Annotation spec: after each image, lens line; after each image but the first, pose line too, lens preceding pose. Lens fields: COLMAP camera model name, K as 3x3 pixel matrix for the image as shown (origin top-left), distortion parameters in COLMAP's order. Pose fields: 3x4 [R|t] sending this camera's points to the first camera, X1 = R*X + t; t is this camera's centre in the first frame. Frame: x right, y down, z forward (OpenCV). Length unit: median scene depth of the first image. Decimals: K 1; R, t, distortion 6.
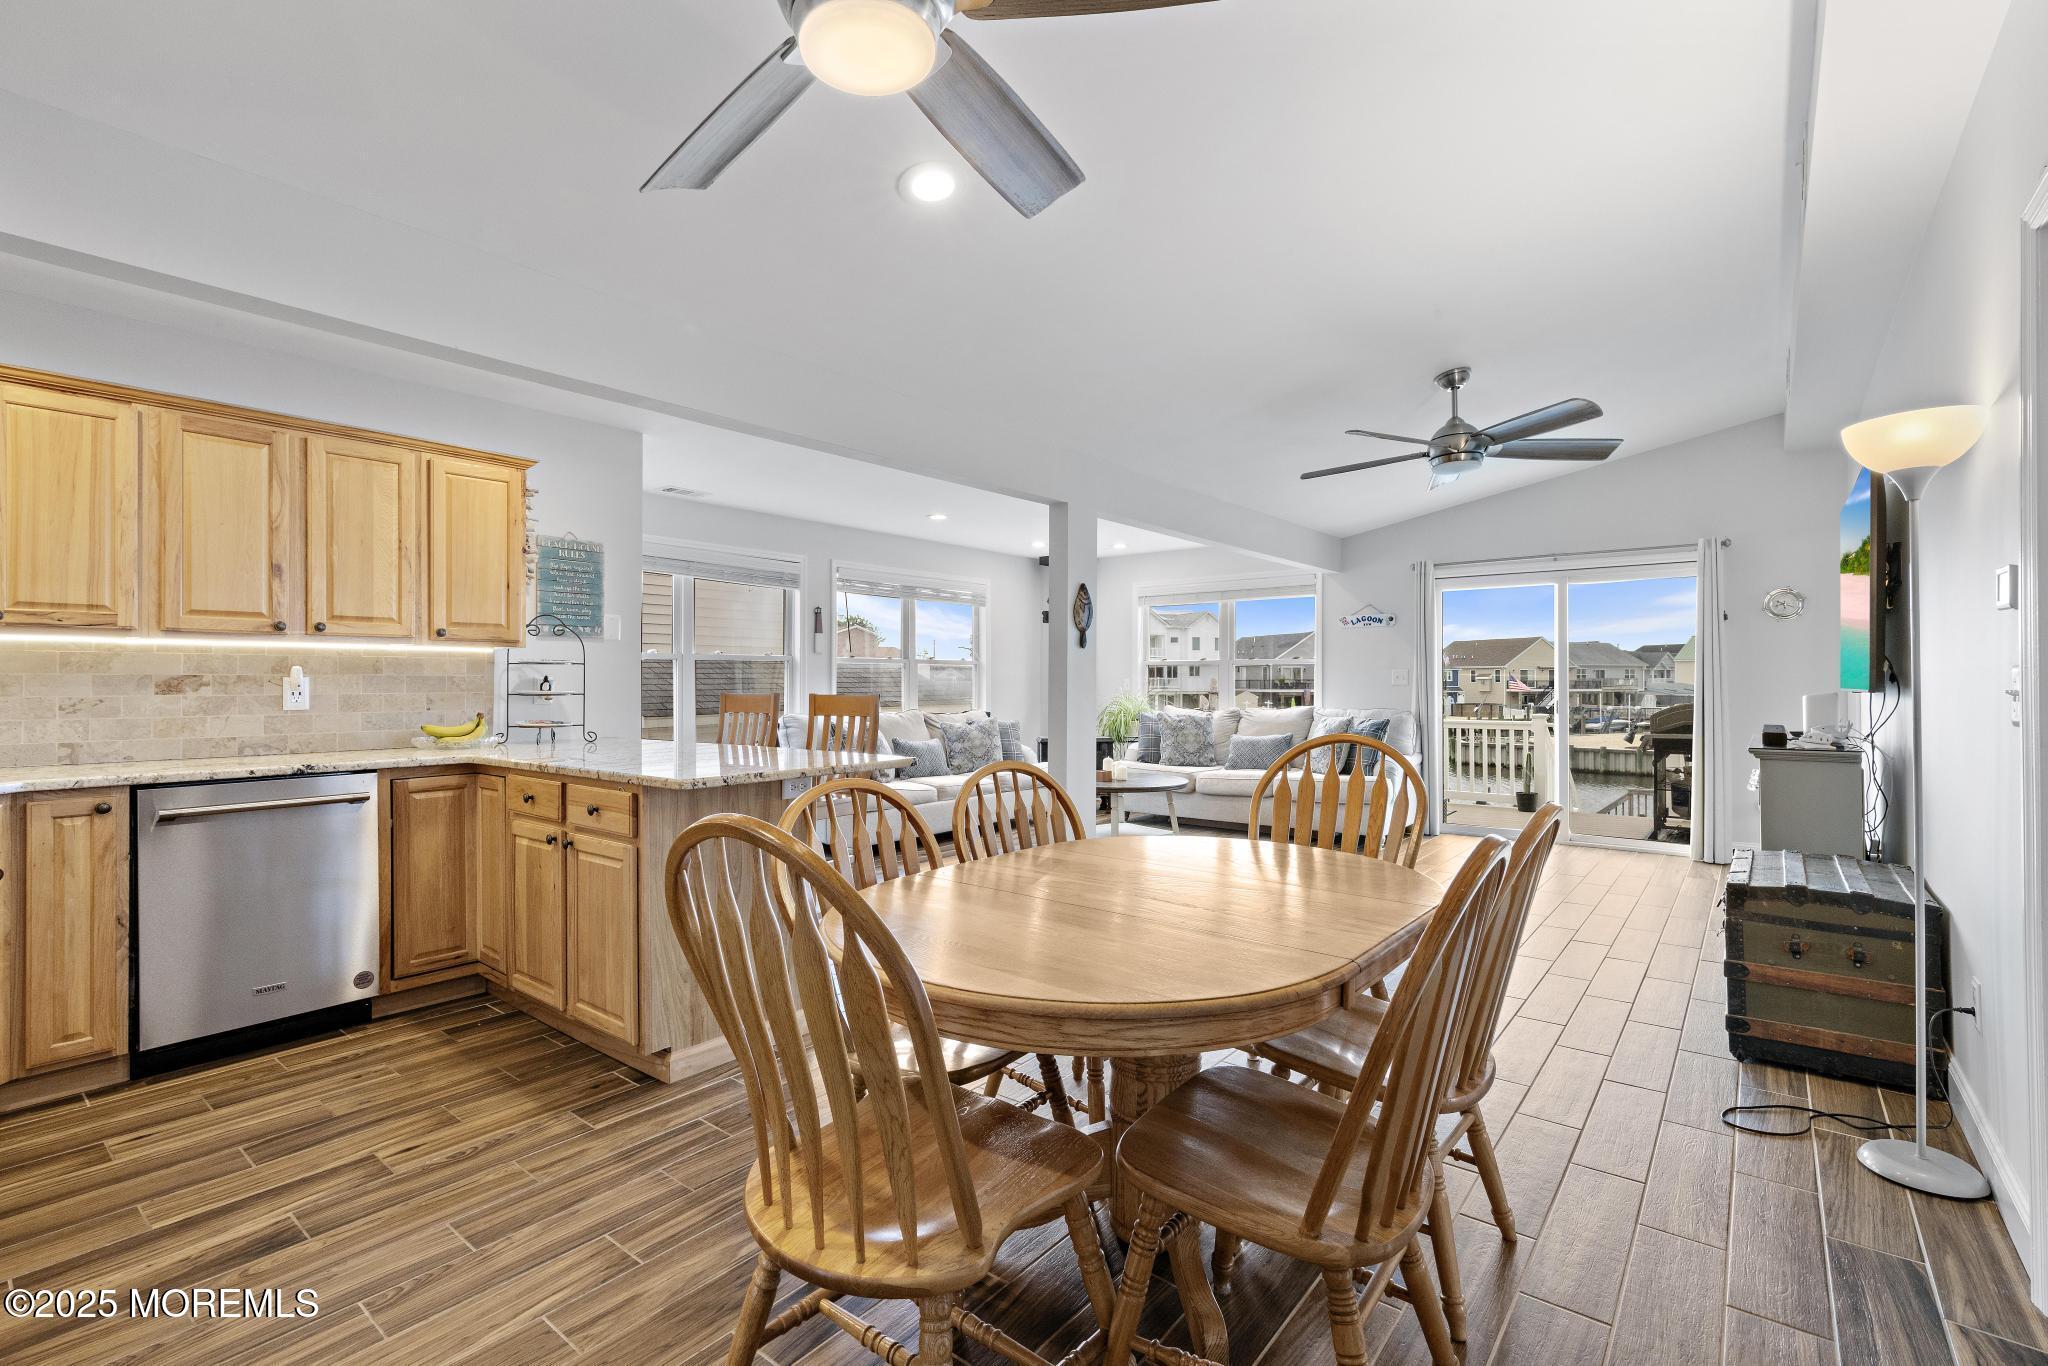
lens RADIAL K [[936.3, 0, 1033.4], [0, 936.3, 673.4], [0, 0, 1]] dist [0.008926, -0.000888]
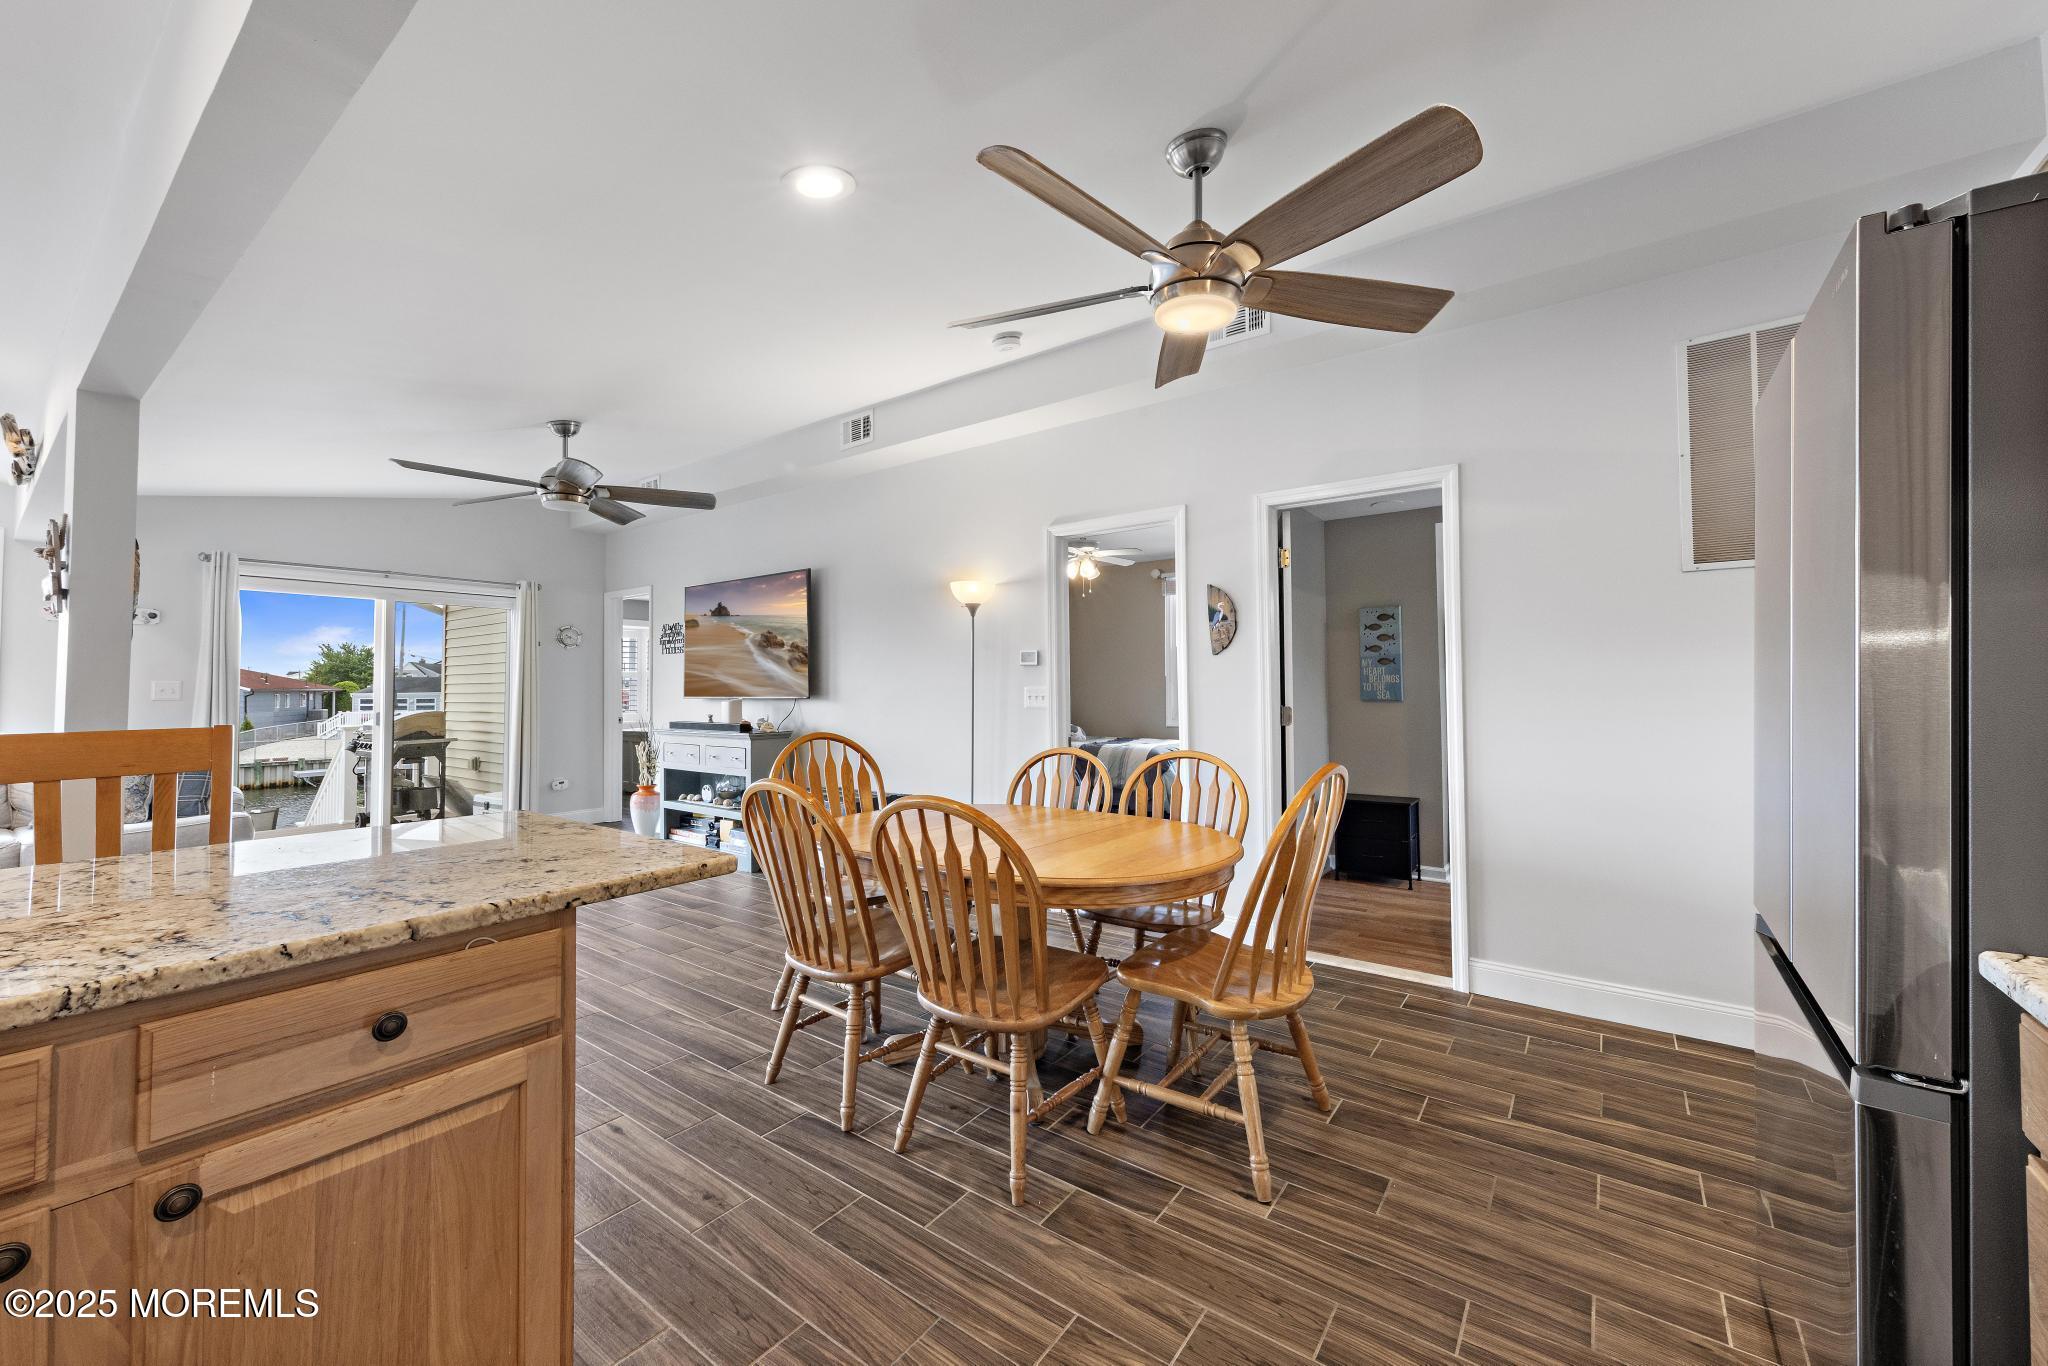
lens RADIAL K [[780.3, 0, 1047.7], [0, 780.3, 667.8], [0, 0, 1]] dist [0.000656, 0.000013]
pose [[-0.050287, 0.027054, 0.998368, -0.375716], [-0.004611, 0.999616, -0.027320, -0.000424], [-0.998724, -0.005978, -0.050143, 0.343543]]
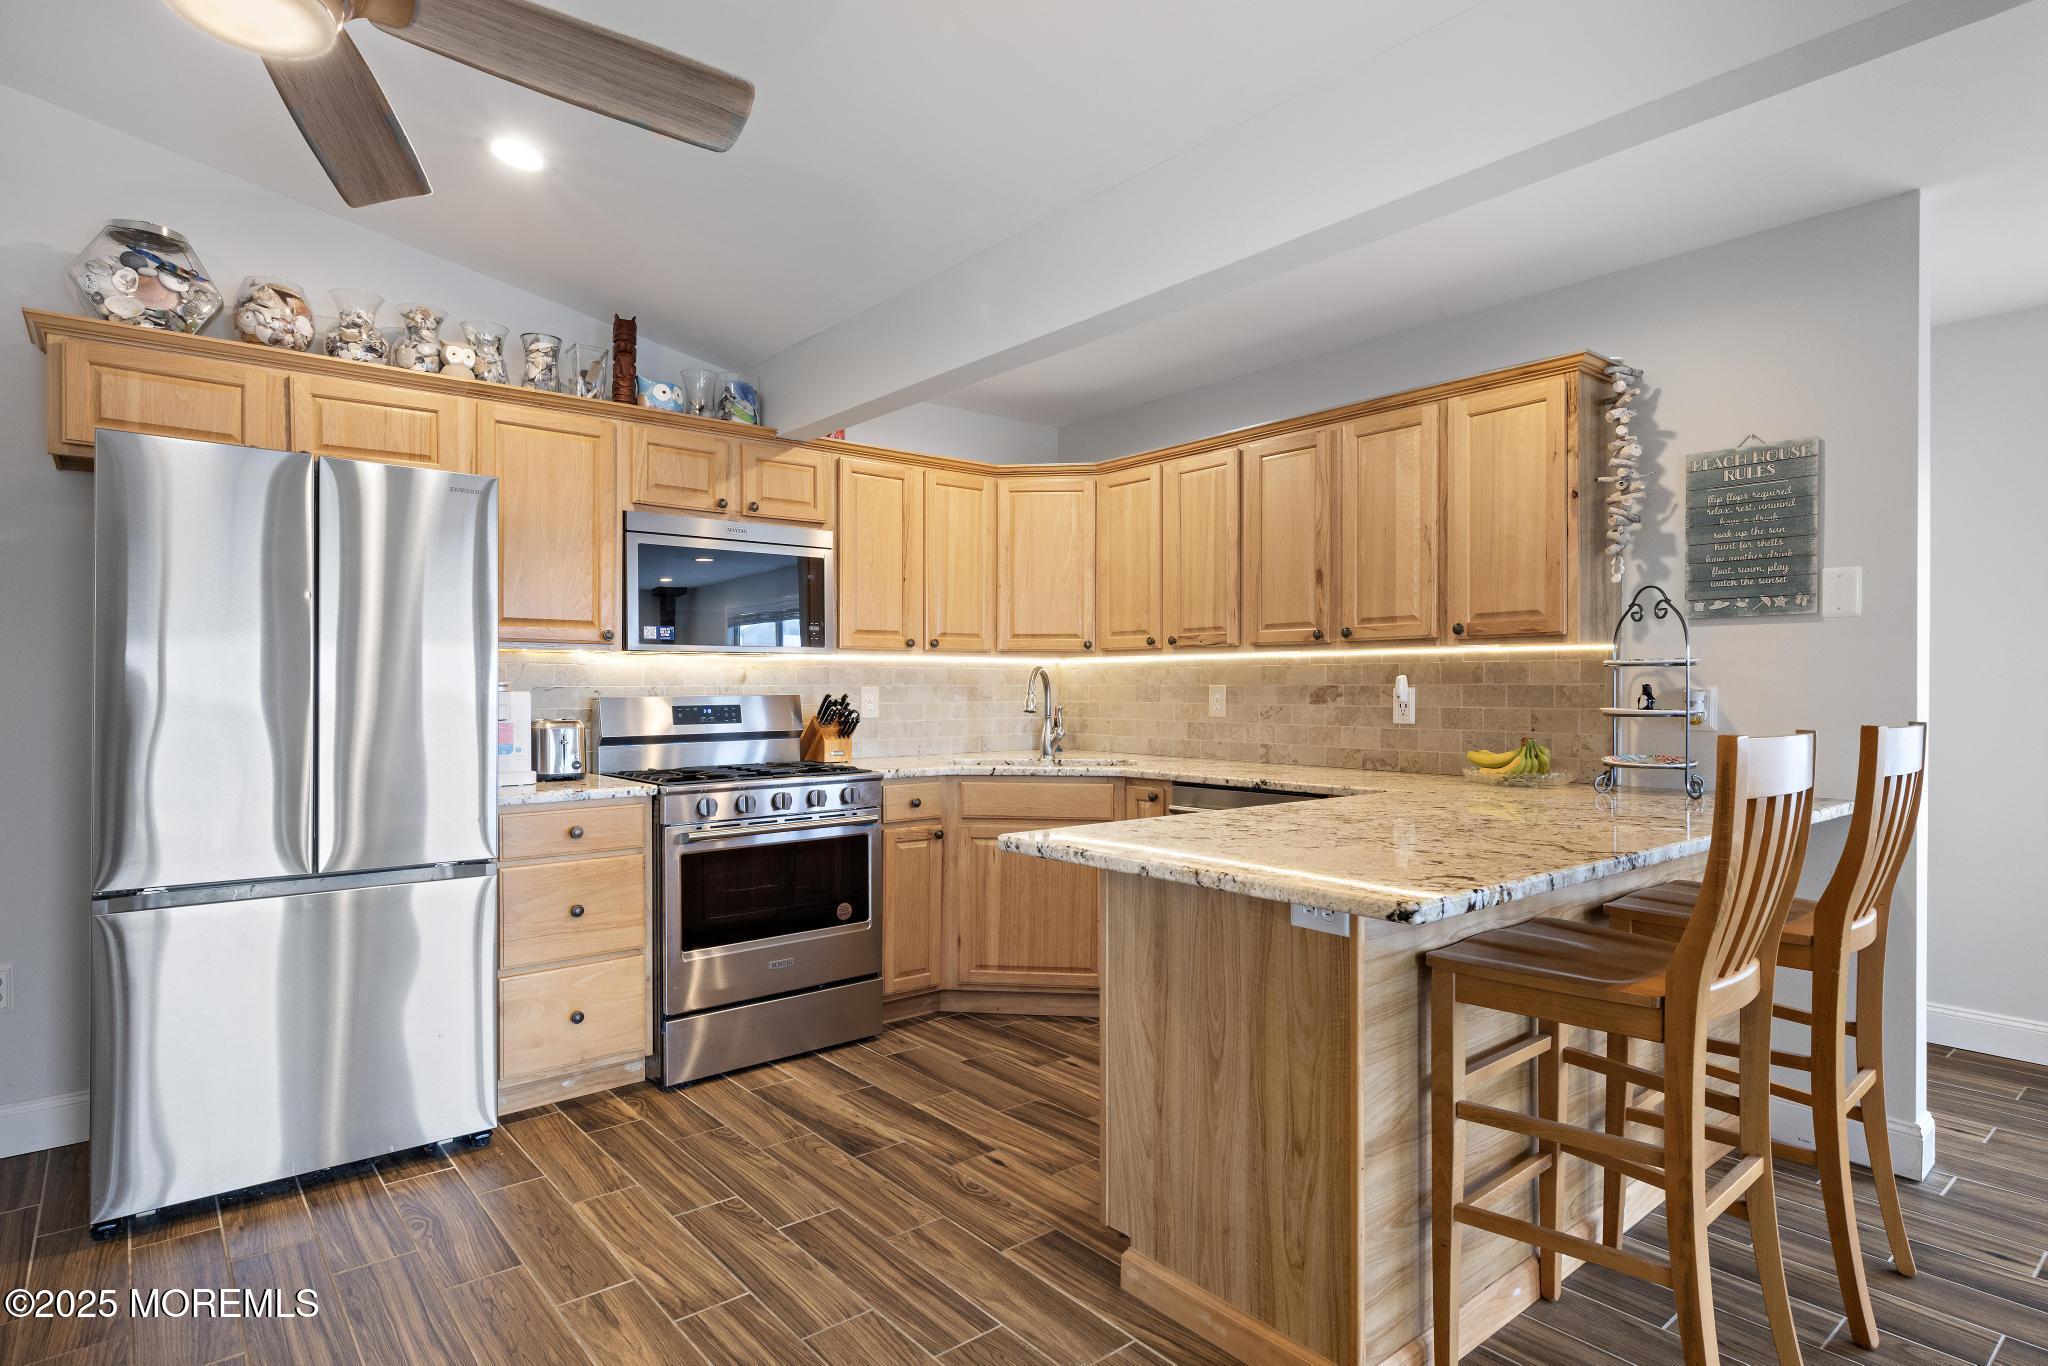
lens RADIAL K [[1082.2, 0, 1033.6], [0, 1082.2, 691.8], [0, 0, 1]] dist [0.005248, -0.000530]
pose [[-0.200940, 0.005890, -0.979586, 0.177965], [0.008747, 0.999953, 0.004218, 0.000371], [0.979564, -0.007721, -0.200982, 0.498177]]
